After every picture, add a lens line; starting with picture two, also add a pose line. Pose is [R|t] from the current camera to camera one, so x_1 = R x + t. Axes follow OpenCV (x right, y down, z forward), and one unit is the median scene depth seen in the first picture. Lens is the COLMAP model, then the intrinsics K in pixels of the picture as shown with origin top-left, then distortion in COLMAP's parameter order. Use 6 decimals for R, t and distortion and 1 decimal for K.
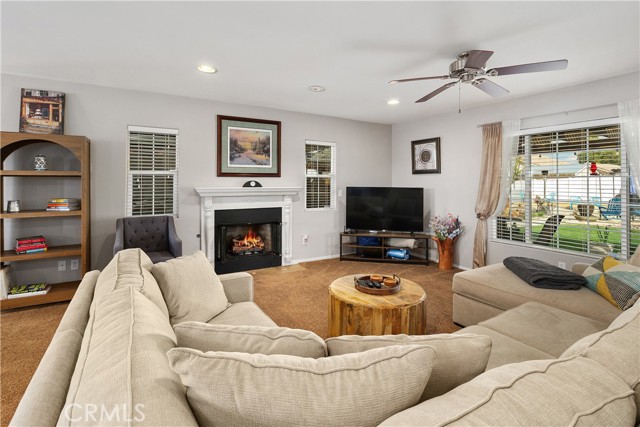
lens RADIAL K [[304.9, 0, 315.2], [0, 304.9, 180.4], [0, 0, 1]] dist [0.004372, 0.000502]
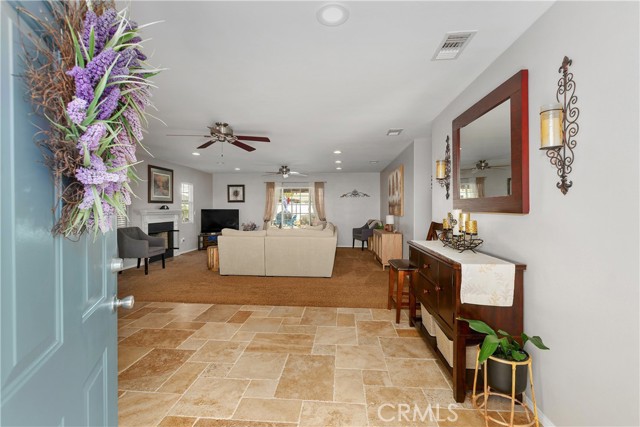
lens RADIAL K [[290.2, 0, 320.5], [0, 290.2, 210.9], [0, 0, 1]] dist [0.000579, 0.000105]
pose [[0.562995, -0.009884, 0.826401, -0.974153], [-0.005184, 0.999867, 0.015491, 0.001905], [-0.826444, -0.013006, 0.562869, -0.560225]]
